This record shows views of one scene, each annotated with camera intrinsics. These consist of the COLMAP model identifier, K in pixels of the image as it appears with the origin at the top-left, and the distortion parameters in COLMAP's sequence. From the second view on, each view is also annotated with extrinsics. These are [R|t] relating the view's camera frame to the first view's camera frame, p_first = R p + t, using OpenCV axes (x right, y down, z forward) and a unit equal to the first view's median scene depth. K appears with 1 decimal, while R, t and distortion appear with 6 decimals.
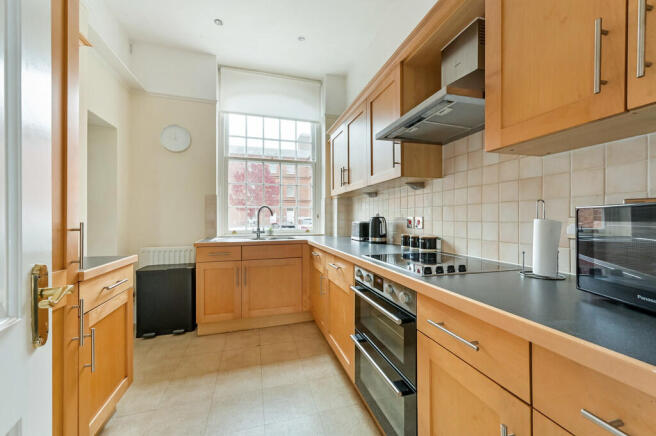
lens RADIAL K [[257.3, 0, 328.0], [0, 257.3, 218.0], [0, 0, 1]] dist [0.000283, 0.000020]
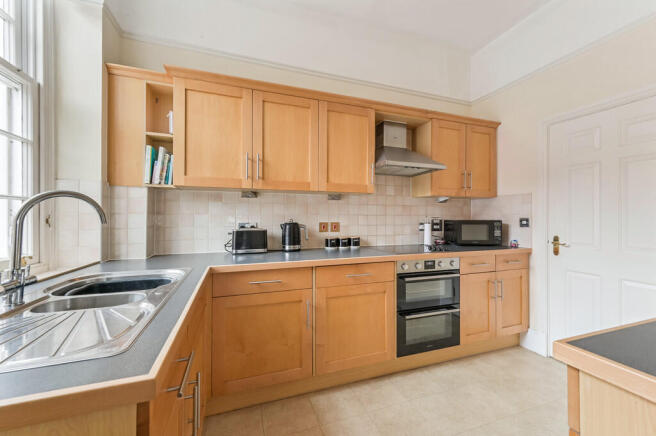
lens RADIAL K [[257.3, 0, 328.0], [0, 257.3, 218.0], [0, 0, 1]] dist [0.000283, 0.000020]
pose [[-0.064990, 0.003772, 0.997879, -0.960801], [-0.001336, 0.999992, -0.003867, -0.022083], [-0.997885, -0.001584, -0.064984, 1.214269]]
